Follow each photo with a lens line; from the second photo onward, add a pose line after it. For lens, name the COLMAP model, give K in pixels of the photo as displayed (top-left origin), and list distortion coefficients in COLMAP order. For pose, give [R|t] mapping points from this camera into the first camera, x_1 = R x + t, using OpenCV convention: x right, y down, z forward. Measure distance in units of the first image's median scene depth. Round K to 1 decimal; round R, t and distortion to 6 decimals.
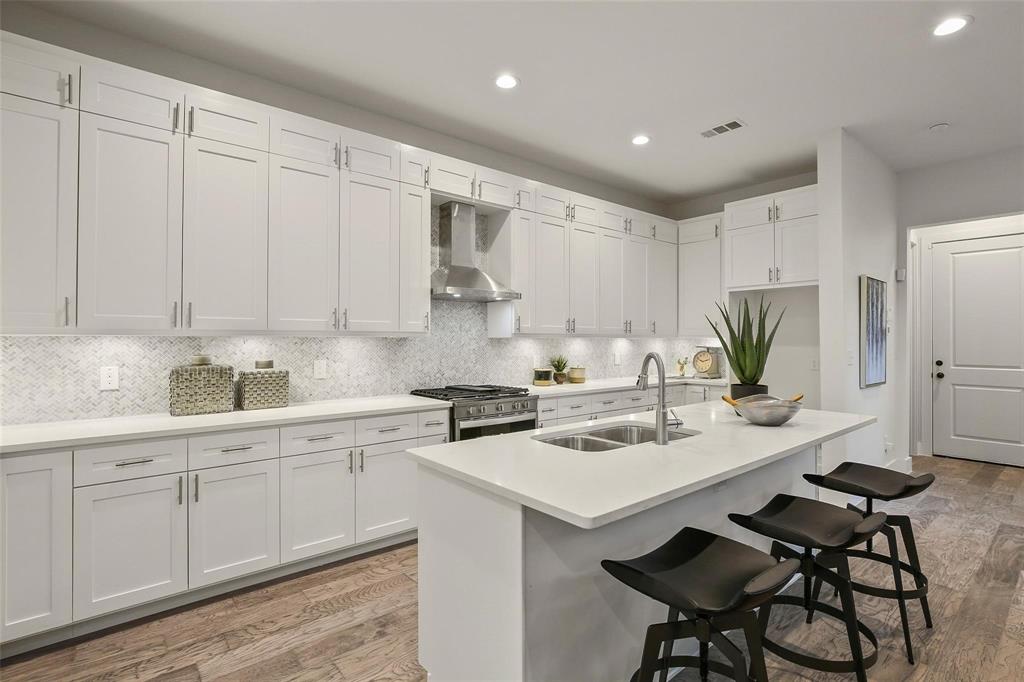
lens RADIAL K [[496.9, 0, 514.0], [0, 496.9, 326.5], [0, 0, 1]] dist [-0.008792, -0.000389]
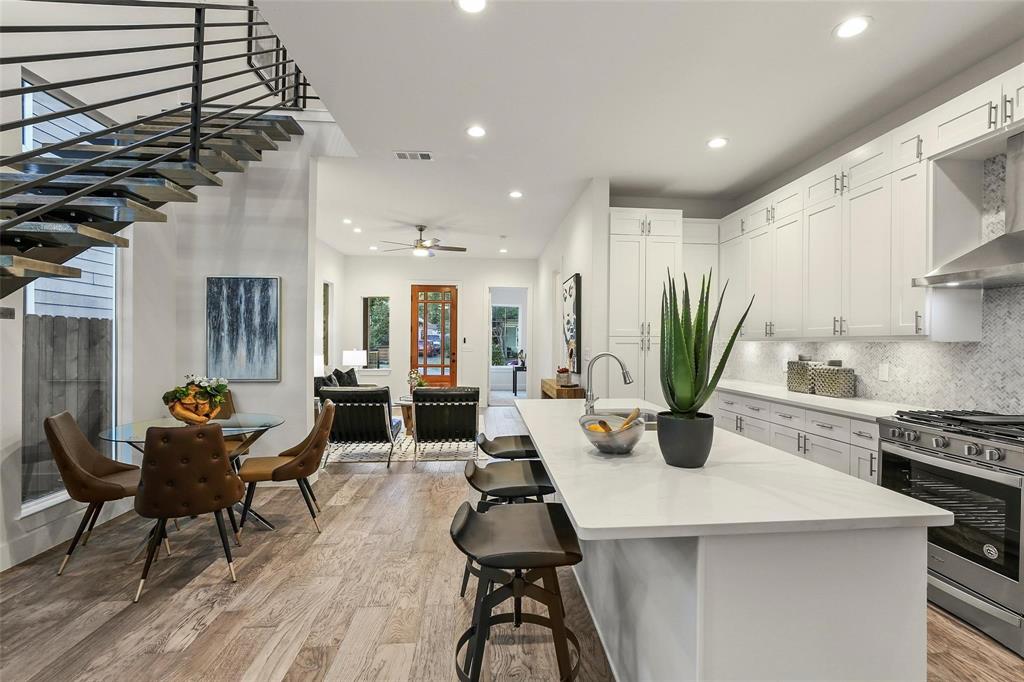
lens RADIAL K [[467.7, 0, 520.0], [0, 467.7, 343.1], [0, 0, 1]] dist [-0.016464, 0.003172]
pose [[-0.592375, 0.002461, -0.805659, 0.892842], [0.022023, 0.999671, -0.013139, 0.020646], [0.805362, -0.025526, -0.592234, 0.985514]]
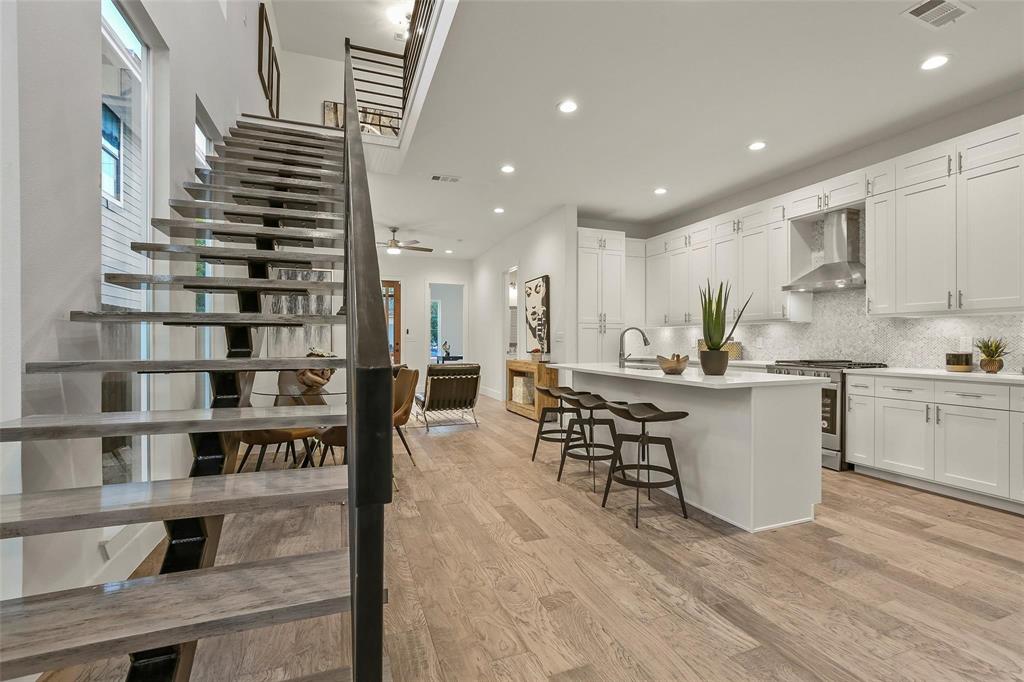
lens RADIAL K [[467.7, 0, 520.5], [0, 467.7, 340.2], [0, 0, 1]] dist [-0.016464, 0.003172]
pose [[-0.338588, 0.003366, -0.940929, 1.473771], [0.031460, 0.999475, -0.007746, 0.065330], [0.940409, -0.032224, -0.338516, 0.782015]]
